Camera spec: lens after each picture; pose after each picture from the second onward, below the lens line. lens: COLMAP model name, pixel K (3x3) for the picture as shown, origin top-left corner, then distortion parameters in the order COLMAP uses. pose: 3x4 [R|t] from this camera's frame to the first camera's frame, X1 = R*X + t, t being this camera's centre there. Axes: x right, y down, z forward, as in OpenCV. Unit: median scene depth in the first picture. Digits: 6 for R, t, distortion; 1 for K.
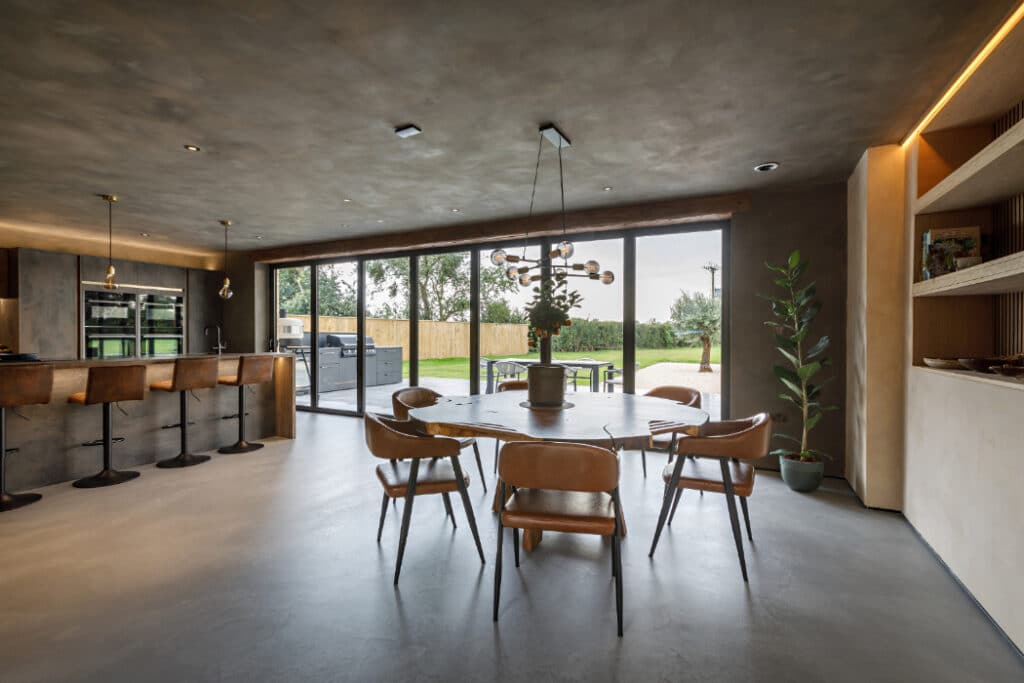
lens RADIAL K [[479.1, 0, 545.1], [0, 479.1, 337.5], [0, 0, 1]] dist [-0.002964, 0.001614]
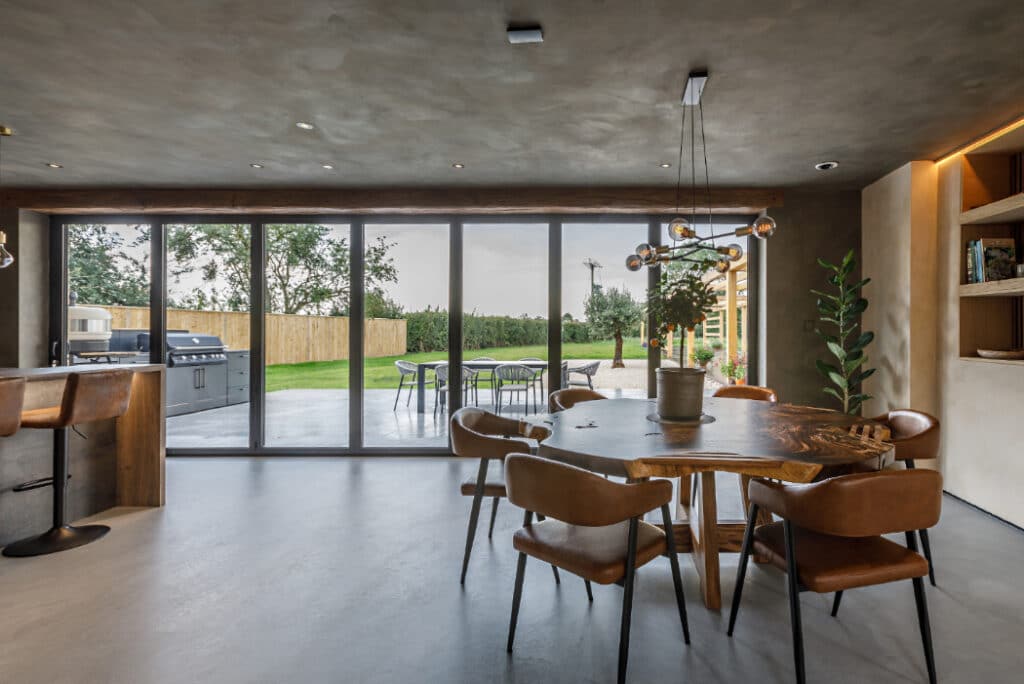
lens RADIAL K [[479.1, 0, 508.9], [0, 479.1, 331.6], [0, 0, 1]] dist [-0.002964, 0.001614]
pose [[0.895483, -0.005703, 0.445060, -0.294867], [0.007625, 0.999968, -0.002528, -0.002948], [-0.445031, 0.005657, 0.895497, 0.193341]]
